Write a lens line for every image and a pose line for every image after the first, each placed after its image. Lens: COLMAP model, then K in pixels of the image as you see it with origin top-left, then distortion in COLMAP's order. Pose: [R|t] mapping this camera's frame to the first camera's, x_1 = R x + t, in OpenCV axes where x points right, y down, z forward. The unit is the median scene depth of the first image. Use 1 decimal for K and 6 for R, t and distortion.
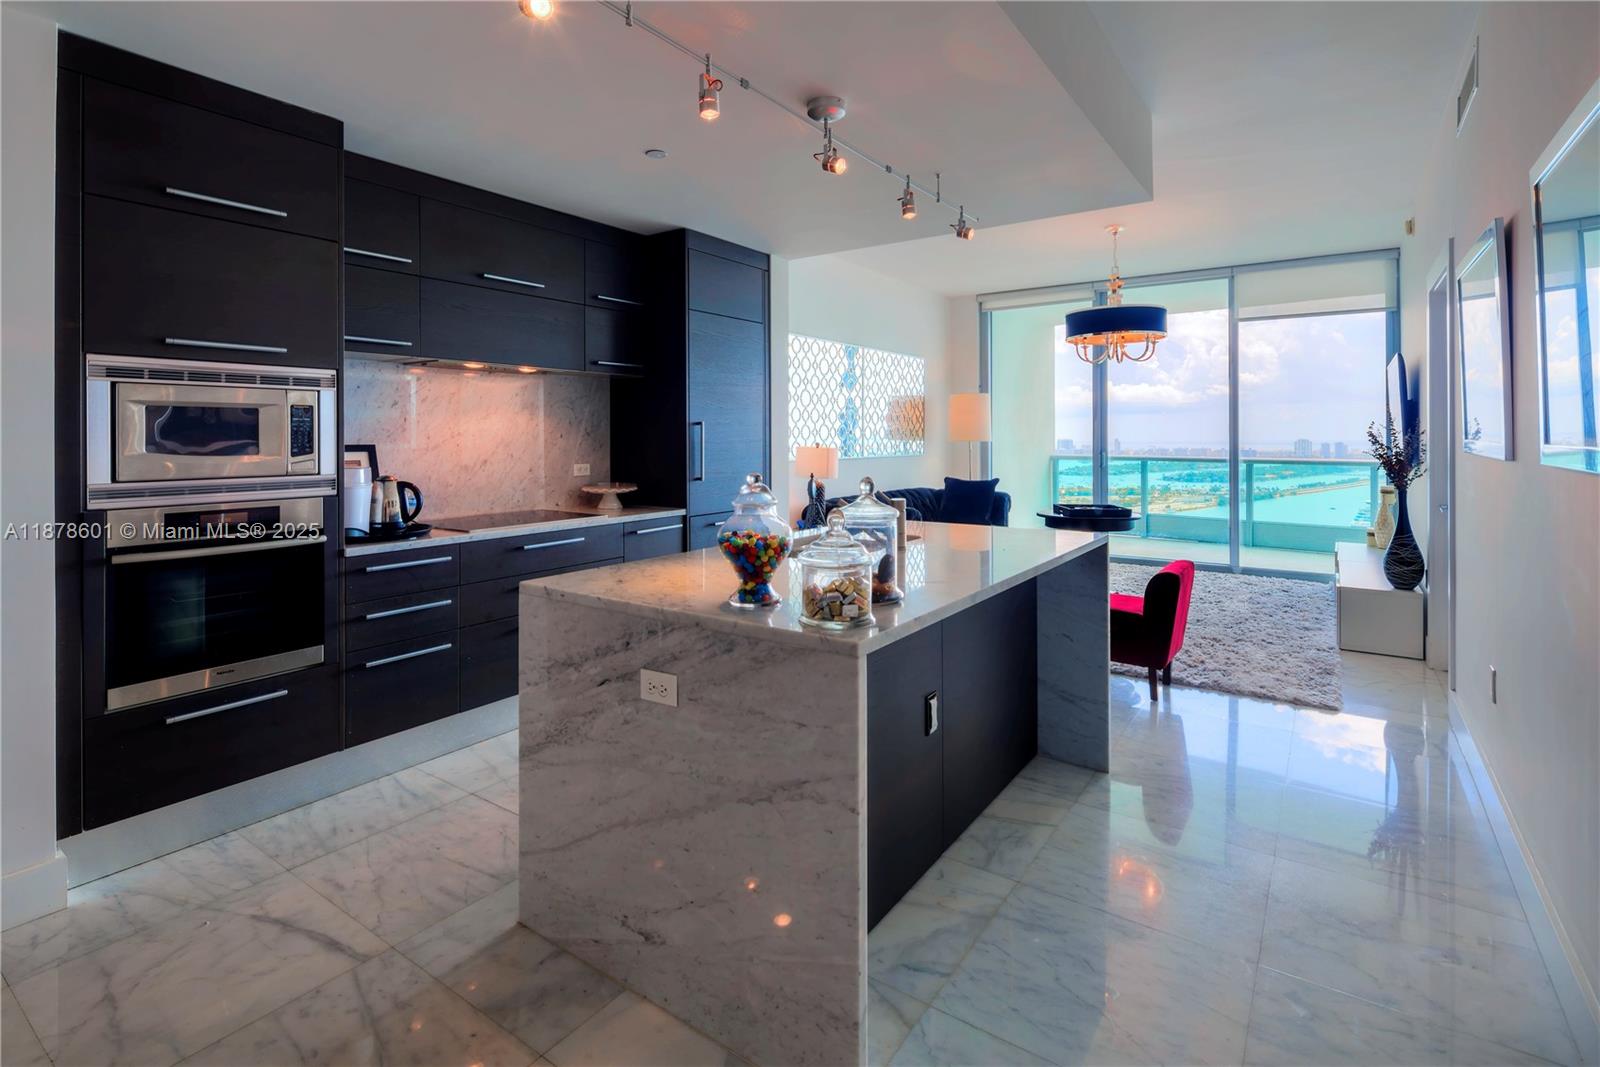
lens RADIAL K [[781.0, 0, 791.0], [0, 781.0, 434.4], [0, 0, 1]] dist [0.006359, -0.004577]
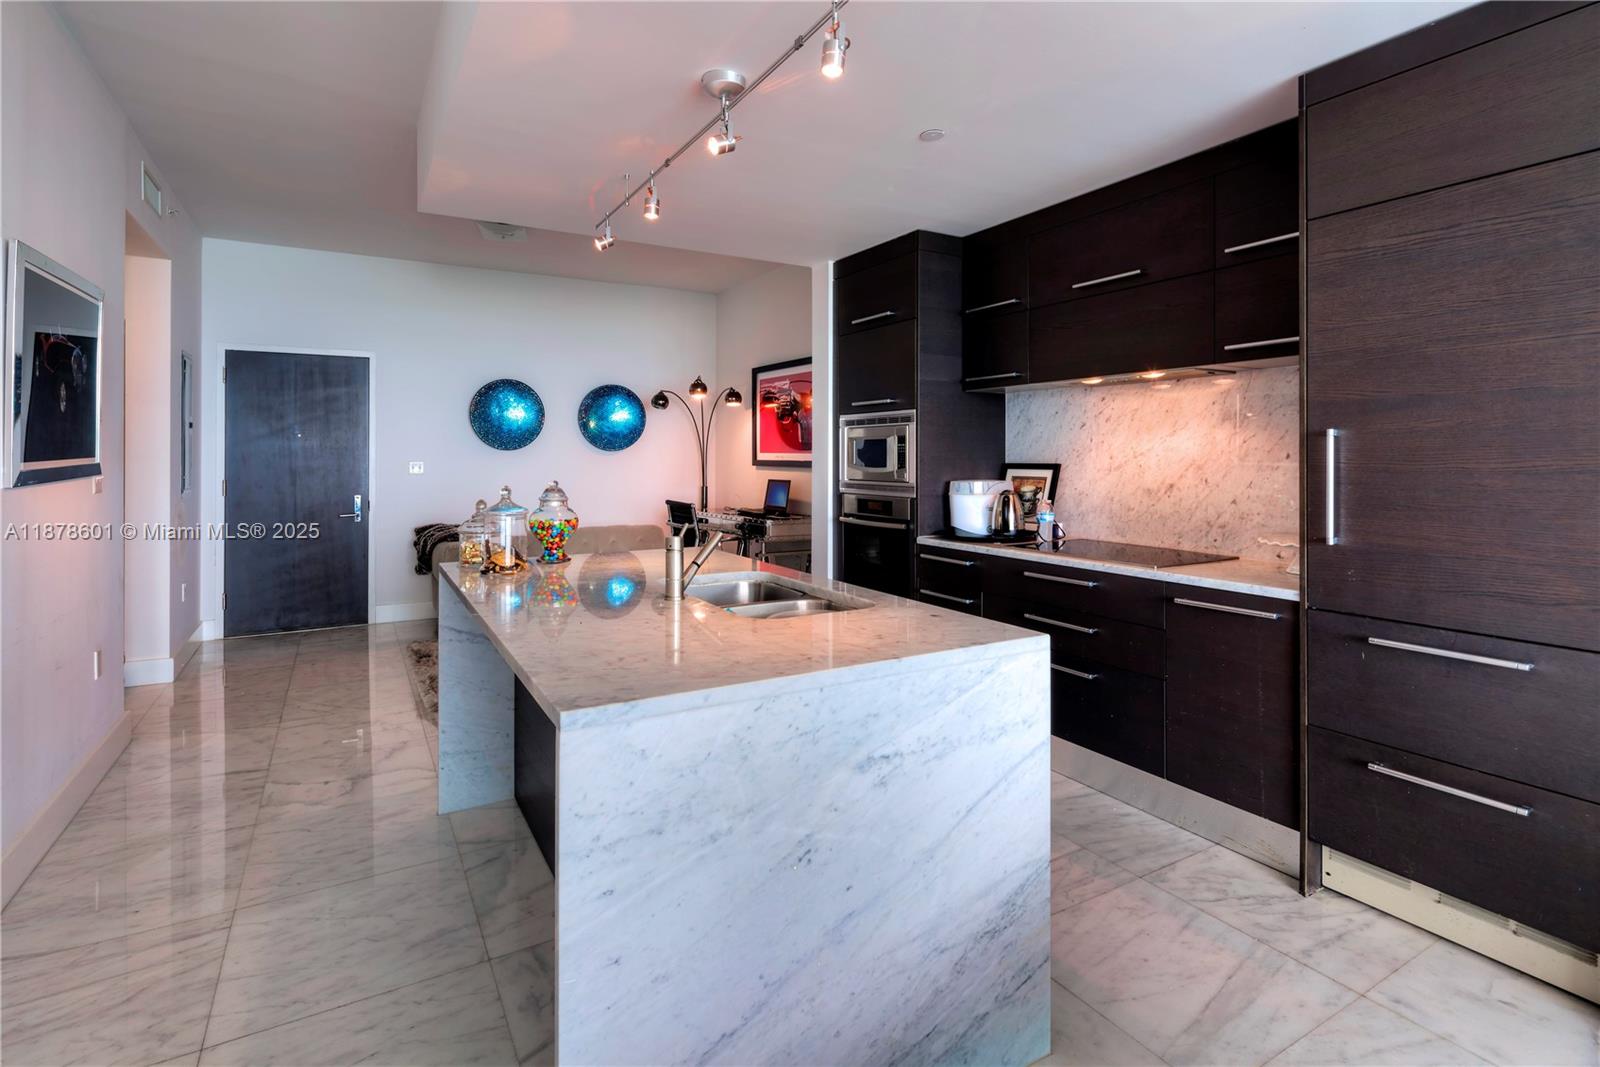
lens RADIAL K [[781.0, 0, 802.0], [0, 781.0, 458.0], [0, 0, 1]] dist [0.006359, -0.004577]
pose [[-0.415047, 0.005008, -0.909786, 0.558495], [0.002836, 0.999987, 0.004210, -0.000684], [0.909795, -0.000832, -0.415056, 0.997899]]
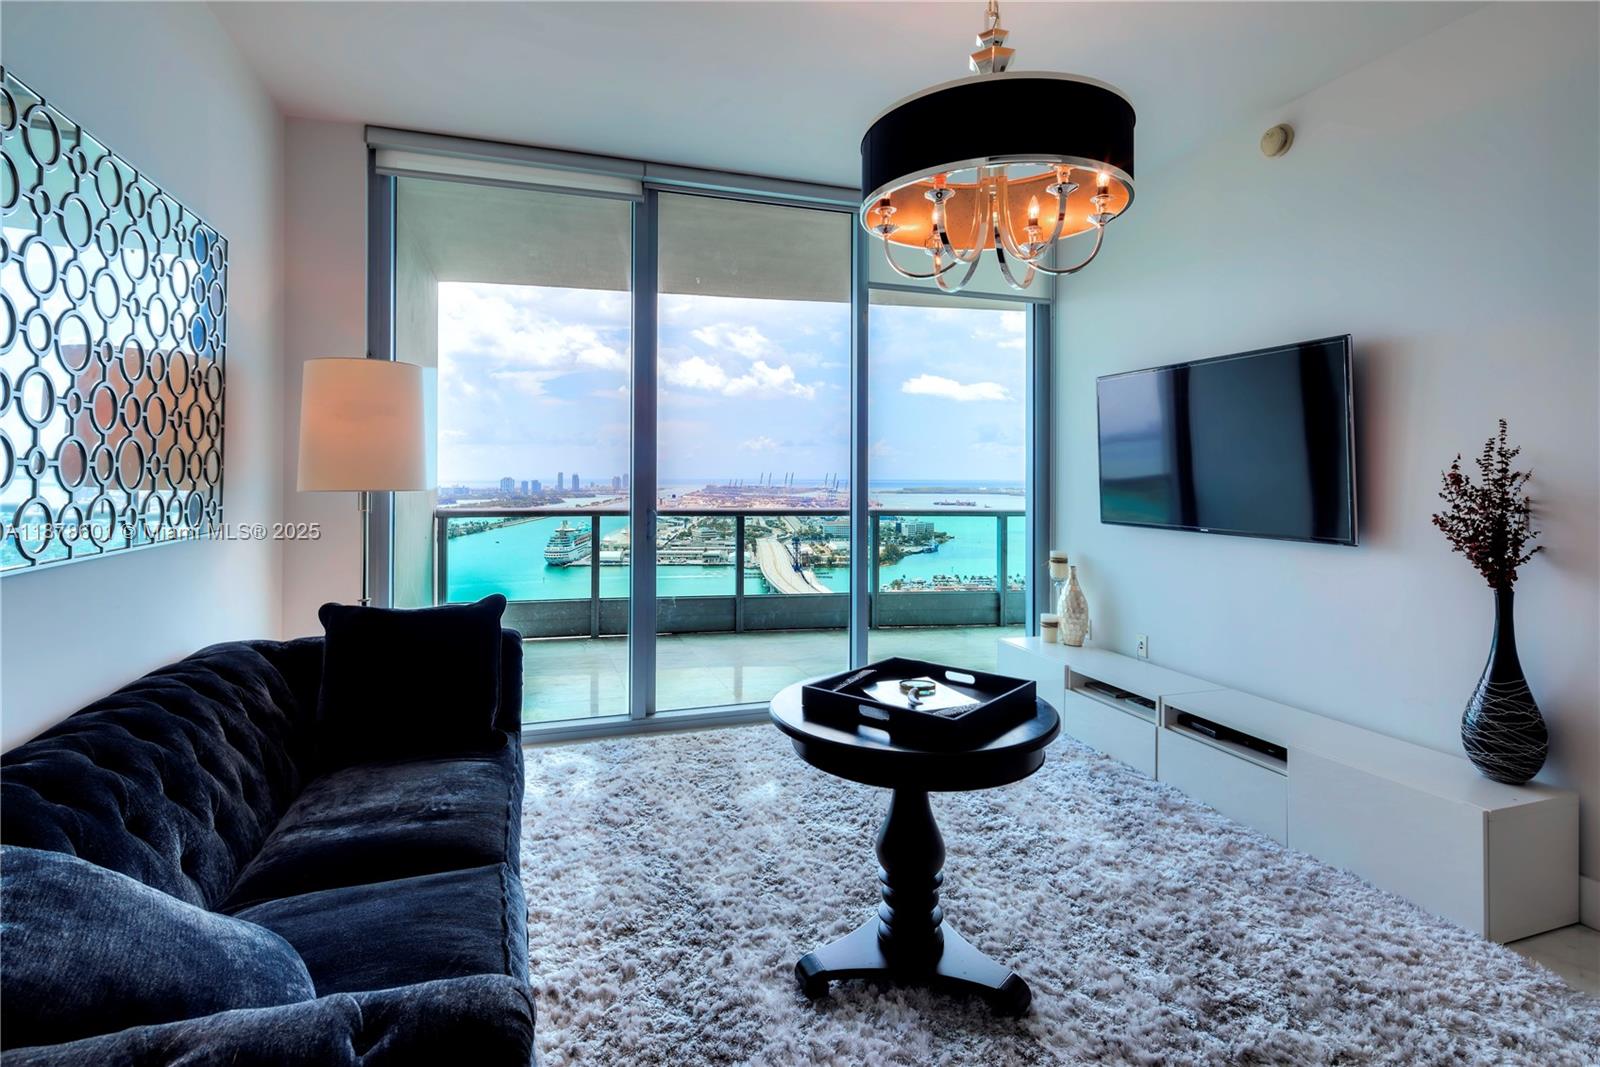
lens RADIAL K [[781.0, 0, 775.3], [0, 781.0, 471.3], [0, 0, 1]] dist [0.006359, -0.004577]
pose [[0.608751, 0.007840, 0.793322, 0.102218], [-0.006905, 0.999966, -0.004584, 0.000730], [-0.793331, -0.002688, 0.608785, 1.270797]]
